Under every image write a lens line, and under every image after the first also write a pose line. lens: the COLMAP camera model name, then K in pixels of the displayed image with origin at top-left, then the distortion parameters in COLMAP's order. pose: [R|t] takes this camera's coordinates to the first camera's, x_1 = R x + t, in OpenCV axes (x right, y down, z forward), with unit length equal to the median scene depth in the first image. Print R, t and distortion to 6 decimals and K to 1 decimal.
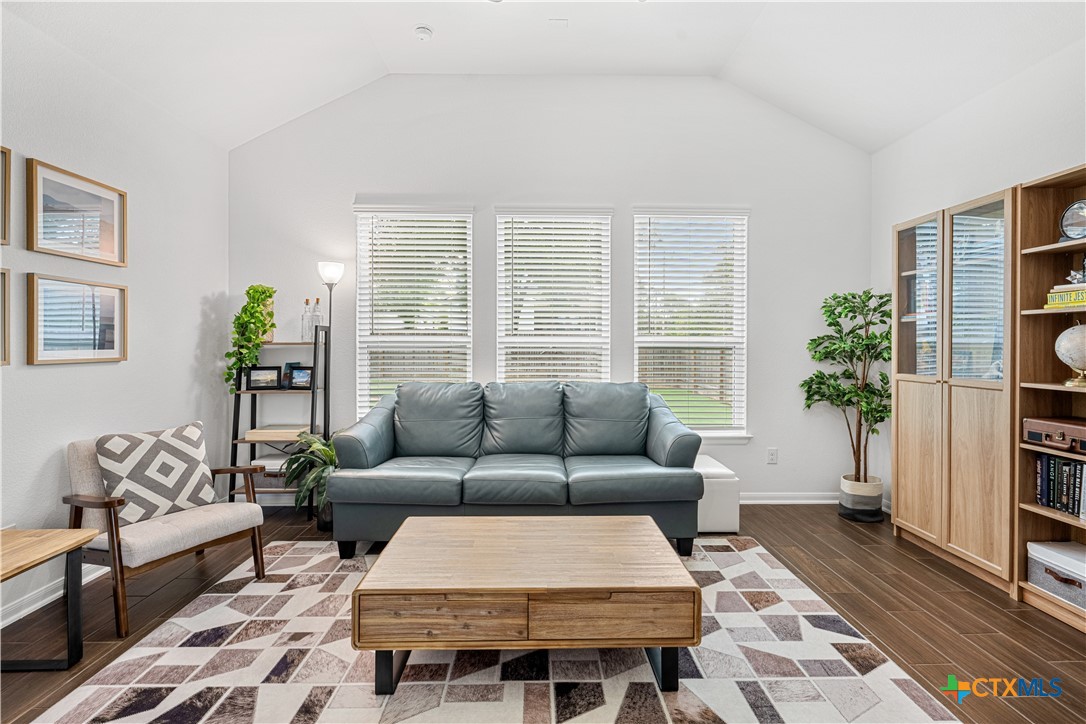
lens RADIAL K [[490.7, 0, 544.1], [0, 490.7, 351.6], [0, 0, 1]] dist [-0.000199, 0.001603]
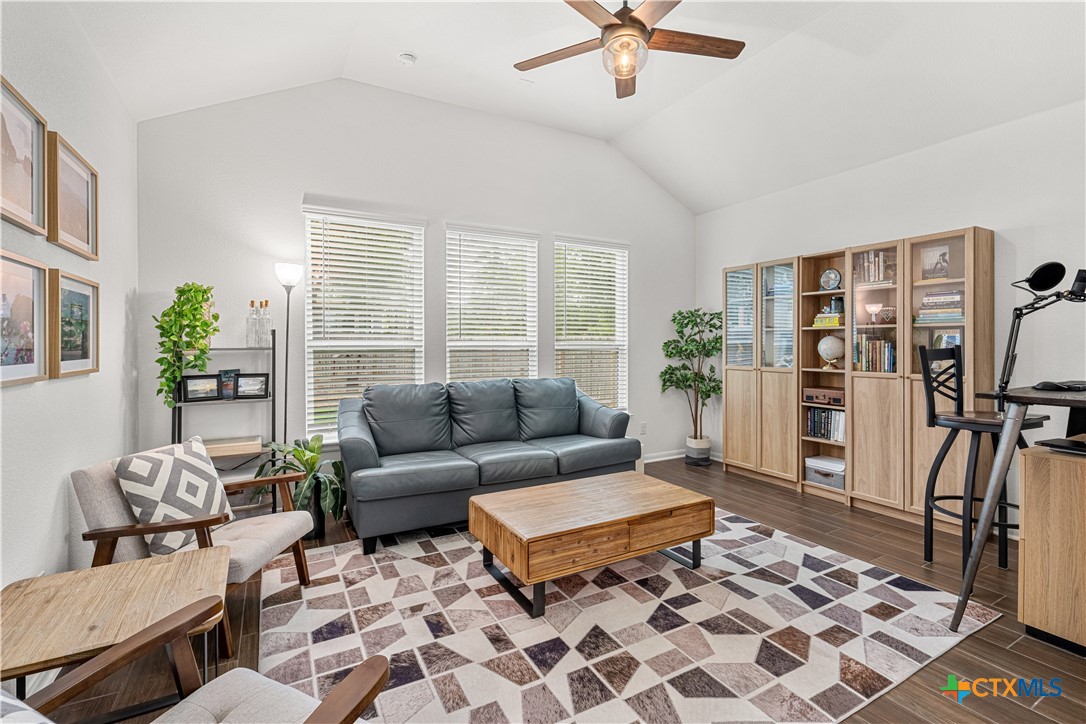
lens RADIAL K [[490.7, 0, 544.8], [0, 490.7, 354.7], [0, 0, 1]] dist [-0.000199, 0.001603]
pose [[0.883274, -0.014354, 0.468637, -0.595925], [0.011435, 0.999893, 0.009073, -0.010246], [-0.468718, -0.002656, 0.883344, -0.108434]]
